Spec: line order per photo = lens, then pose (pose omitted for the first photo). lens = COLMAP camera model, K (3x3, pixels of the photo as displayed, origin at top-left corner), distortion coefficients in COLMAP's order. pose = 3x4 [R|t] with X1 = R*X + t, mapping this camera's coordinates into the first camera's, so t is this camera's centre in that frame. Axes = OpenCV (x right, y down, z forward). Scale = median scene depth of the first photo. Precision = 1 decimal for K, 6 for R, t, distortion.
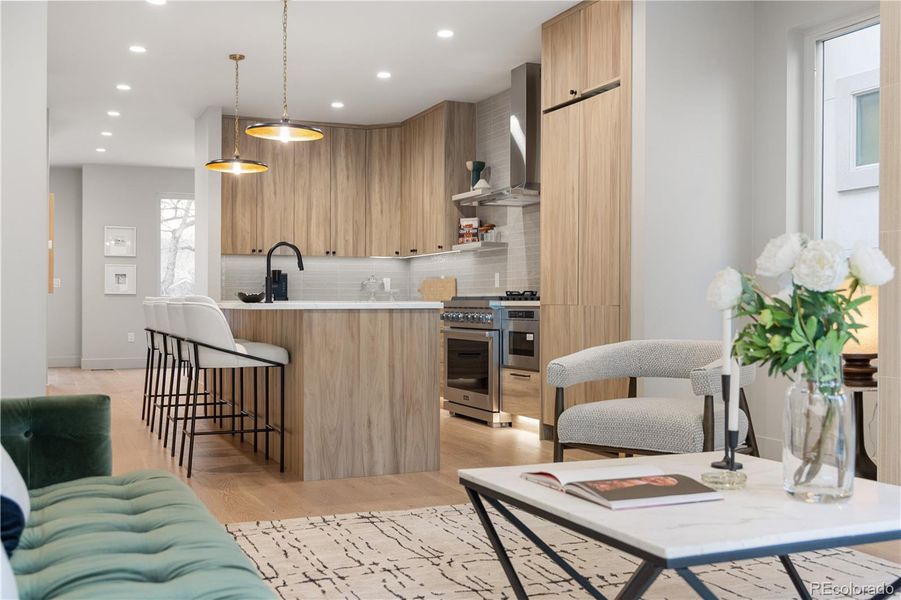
lens RADIAL K [[943.5, 0, 450.5], [0, 943.5, 300.0], [0, 0, 1]] dist [-0.003847, 0.000268]
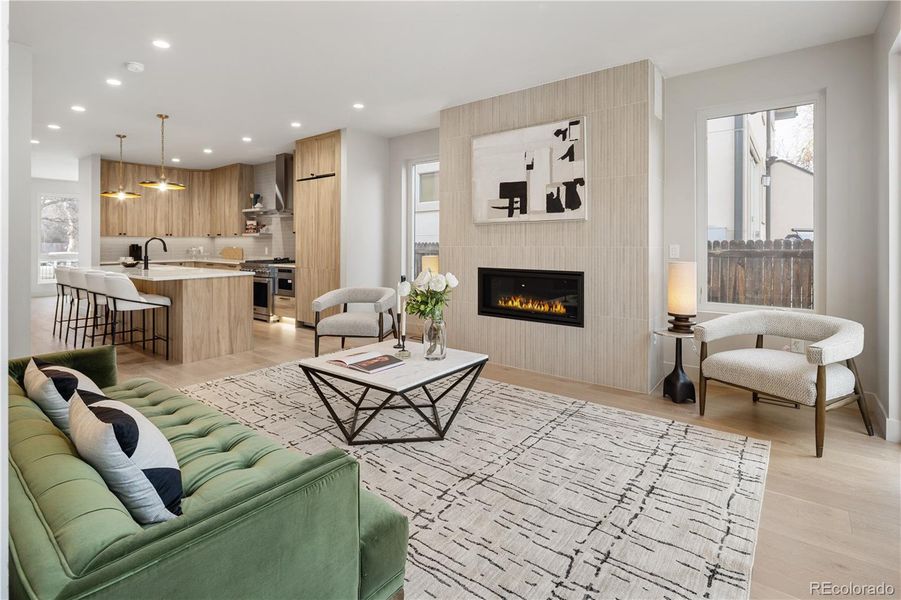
lens RADIAL K [[436.1, 0, 448.8], [0, 436.1, 246.5], [0, 0, 1]] dist [-0.001363, -0.000294]
pose [[0.879397, -0.003924, 0.476073, -0.081791], [-0.000248, 0.999962, 0.008699, -0.056995], [-0.476089, -0.007768, 0.879363, -0.080065]]
